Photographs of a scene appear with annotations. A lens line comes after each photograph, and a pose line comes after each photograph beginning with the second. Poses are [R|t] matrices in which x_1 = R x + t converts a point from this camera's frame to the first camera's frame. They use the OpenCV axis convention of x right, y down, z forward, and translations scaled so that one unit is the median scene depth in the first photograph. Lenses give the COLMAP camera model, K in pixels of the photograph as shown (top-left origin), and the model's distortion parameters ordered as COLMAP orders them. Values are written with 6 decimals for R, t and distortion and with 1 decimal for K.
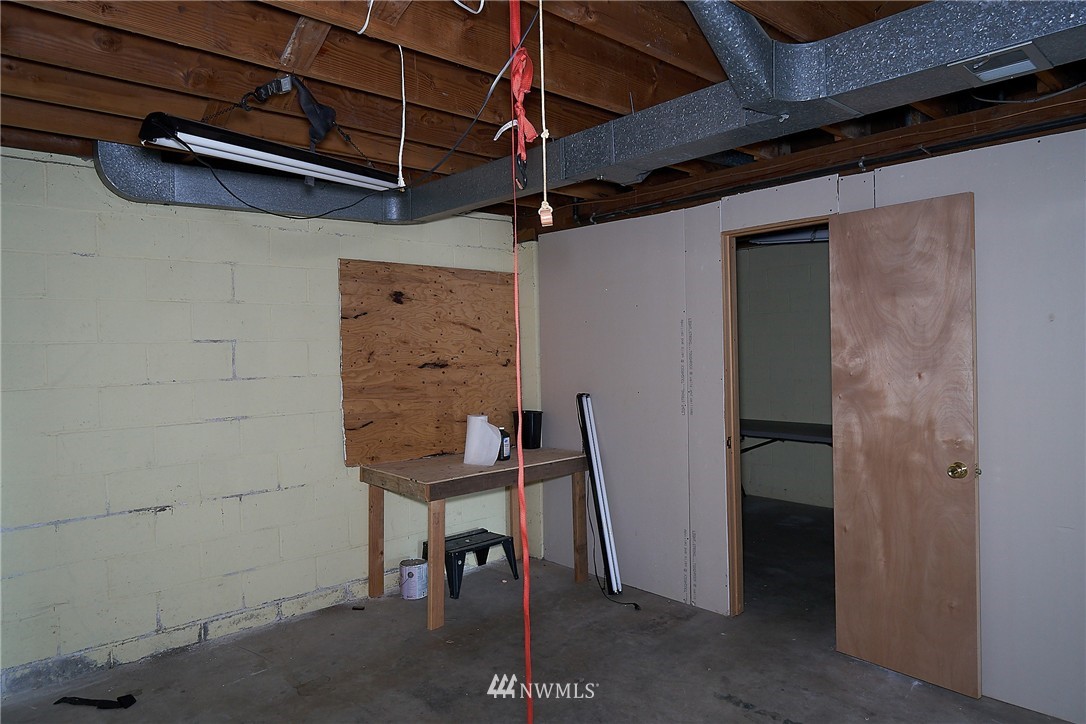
lens RADIAL K [[695.3, 0, 540.8], [0, 695.3, 361.3], [0, 0, 1]] dist [0.001028, 0.002557]
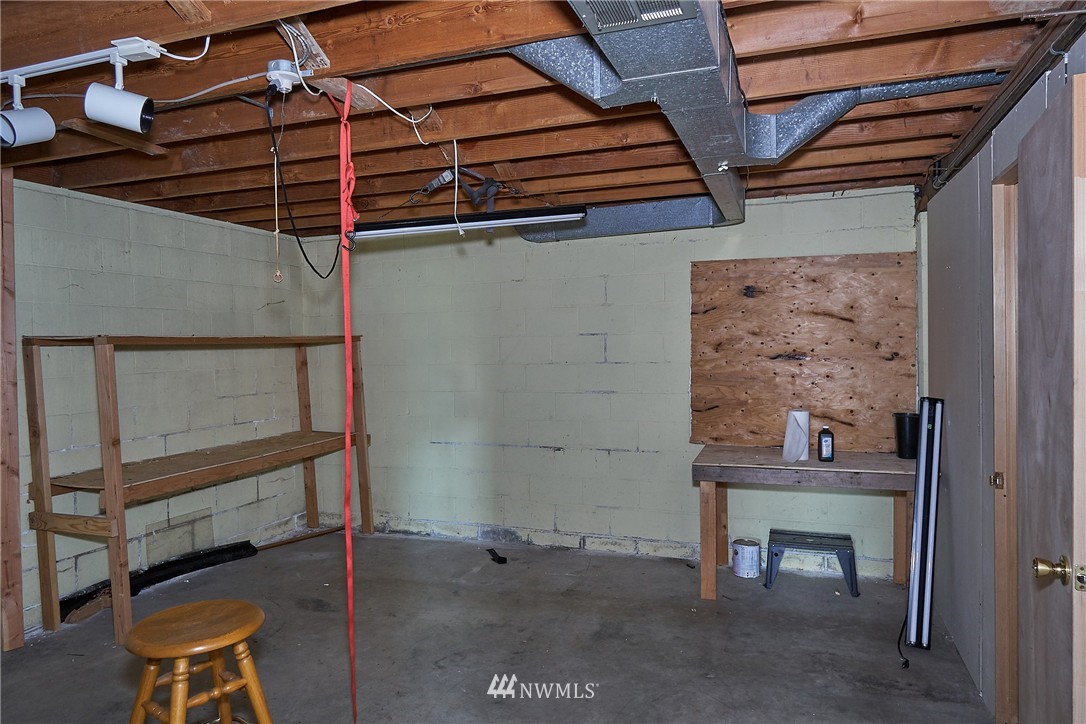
lens RADIAL K [[695.3, 0, 540.8], [0, 695.3, 356.4], [0, 0, 1]] dist [0.001028, 0.002557]
pose [[0.467054, 0.030118, -0.883716, 0.681955], [-0.013574, 0.999546, 0.026891, -0.020503], [0.884125, -0.000564, 0.467251, 0.265700]]
